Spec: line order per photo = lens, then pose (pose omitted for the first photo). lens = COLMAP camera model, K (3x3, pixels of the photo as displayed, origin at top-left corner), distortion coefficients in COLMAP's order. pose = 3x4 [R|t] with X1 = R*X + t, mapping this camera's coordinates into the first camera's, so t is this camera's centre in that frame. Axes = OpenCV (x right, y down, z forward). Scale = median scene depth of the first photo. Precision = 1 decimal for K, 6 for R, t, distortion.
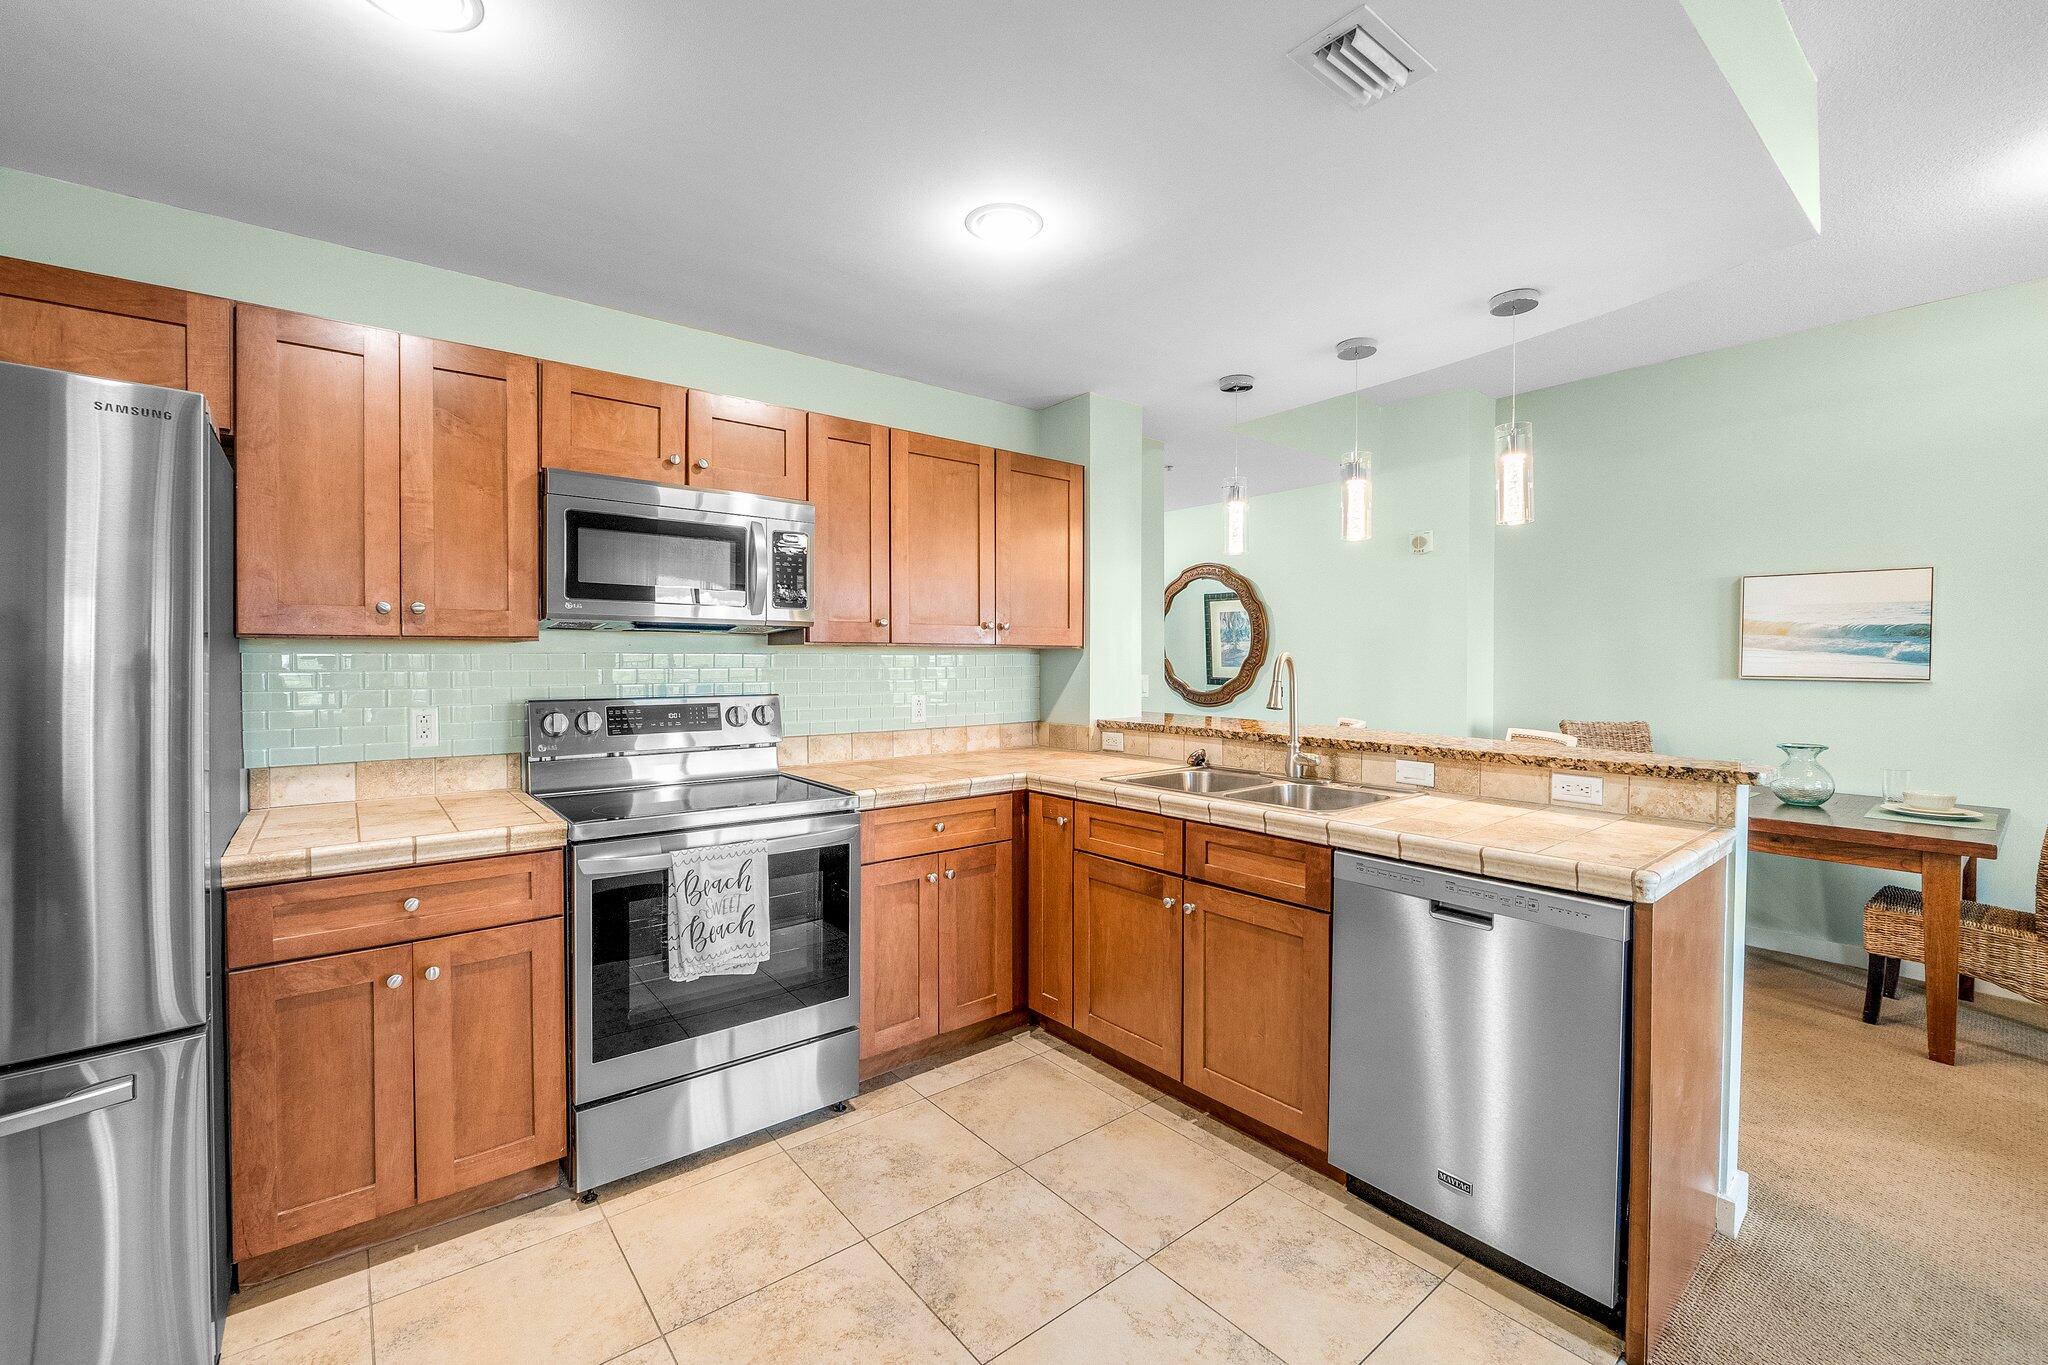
lens RADIAL K [[853.2, 0, 1040.5], [0, 853.2, 673.7], [0, 0, 1]] dist [-0.012390, 0.000238]
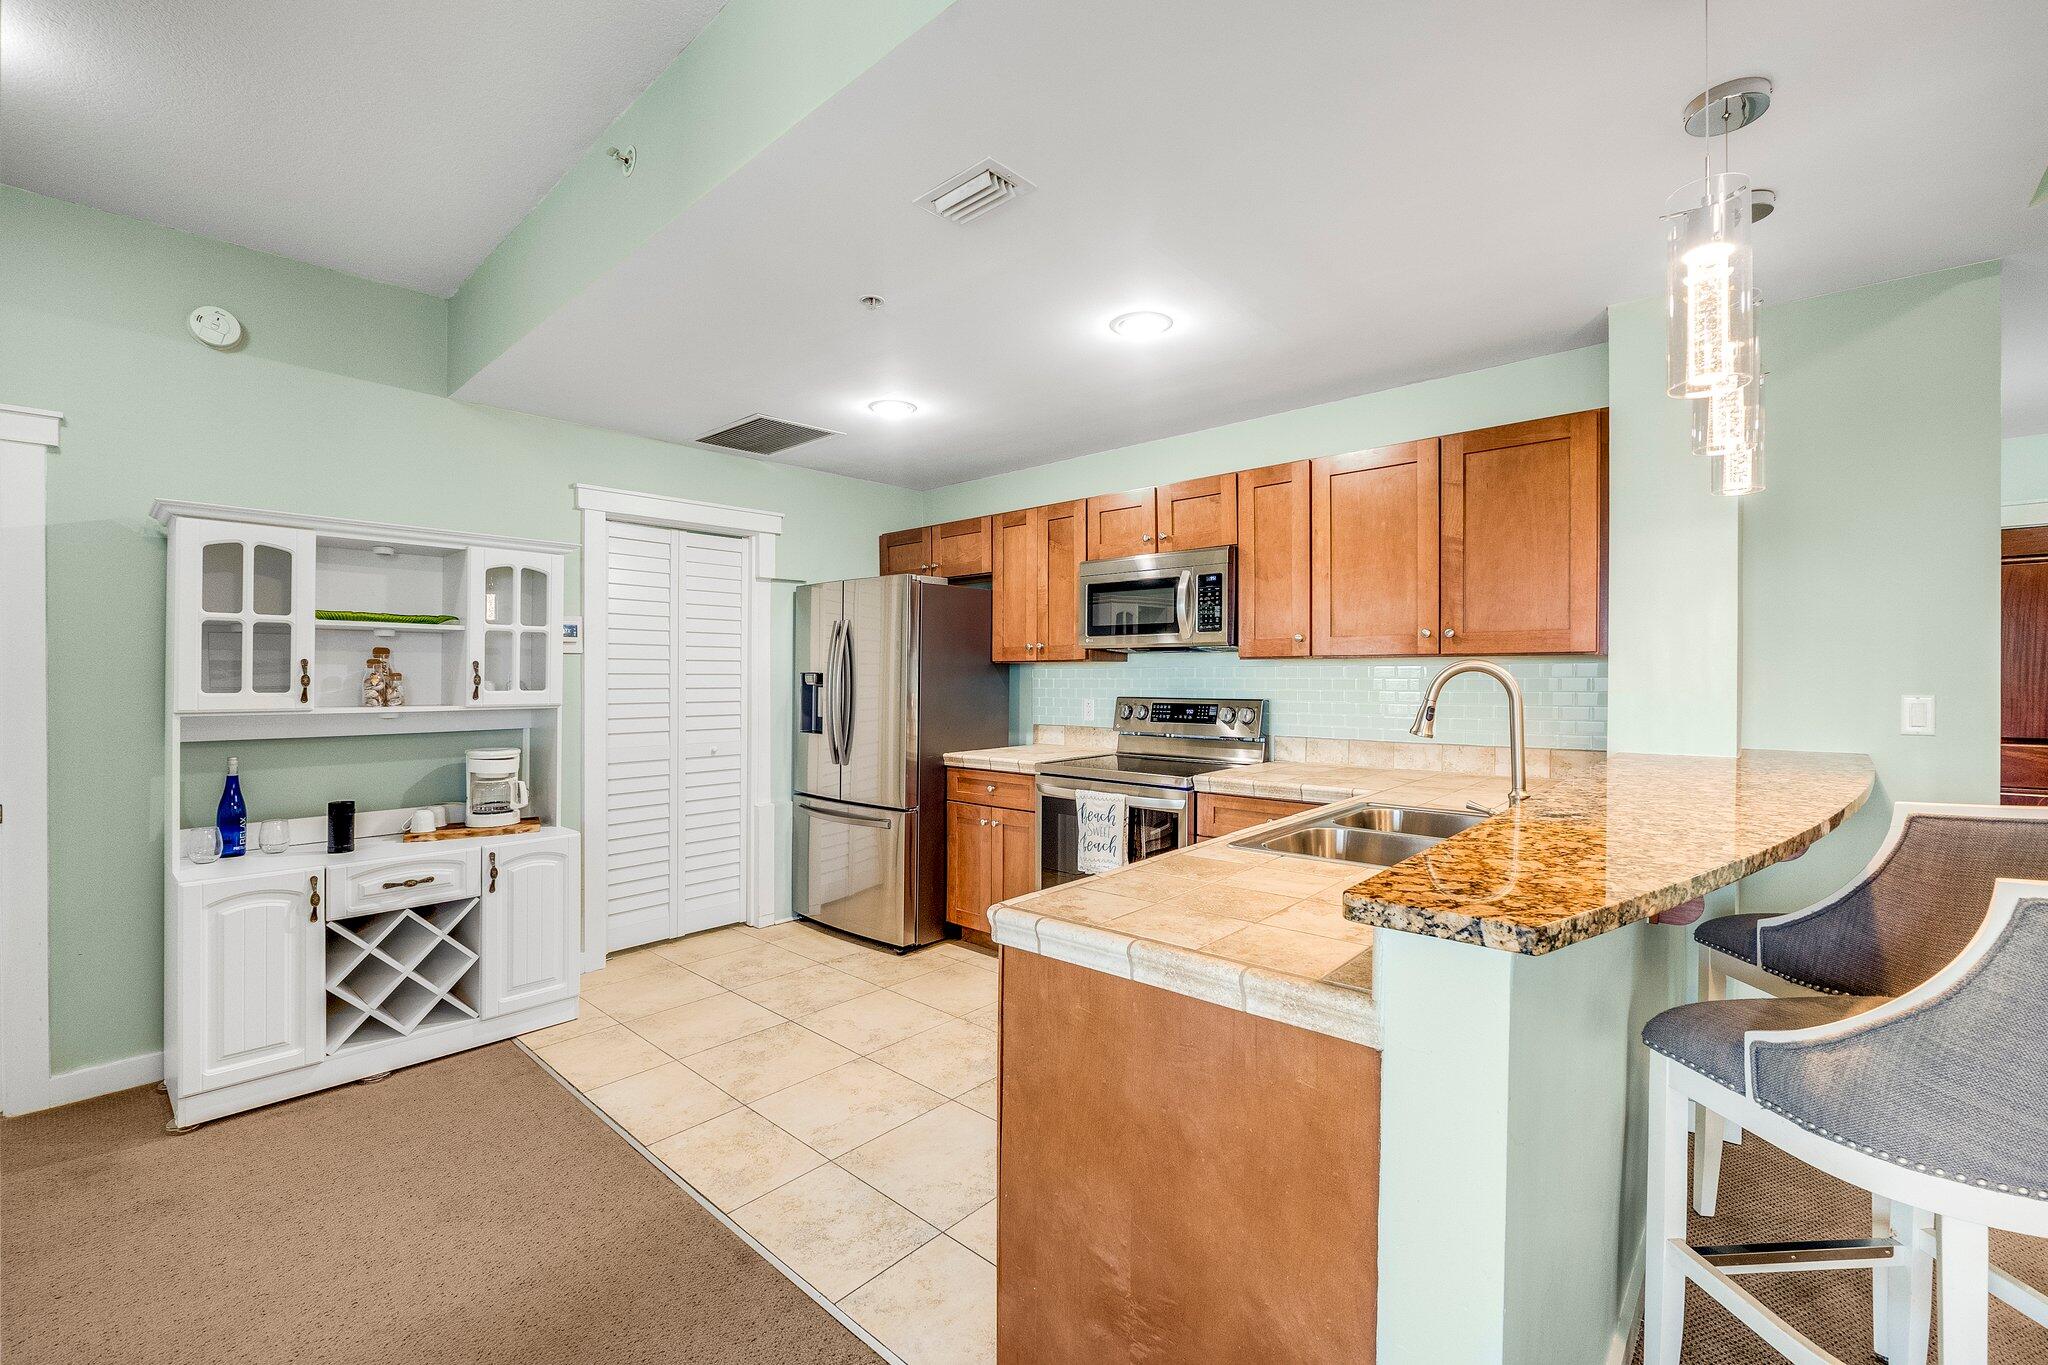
lens RADIAL K [[841.2, 0, 994.0], [0, 841.2, 689.5], [0, 0, 1]] dist [-0.009259, 0.000255]
pose [[0.124887, 0.018157, -0.992005, 0.717489], [-0.011179, 0.999795, 0.016893, -0.005824], [0.992108, 0.008980, 0.125064, 0.398681]]
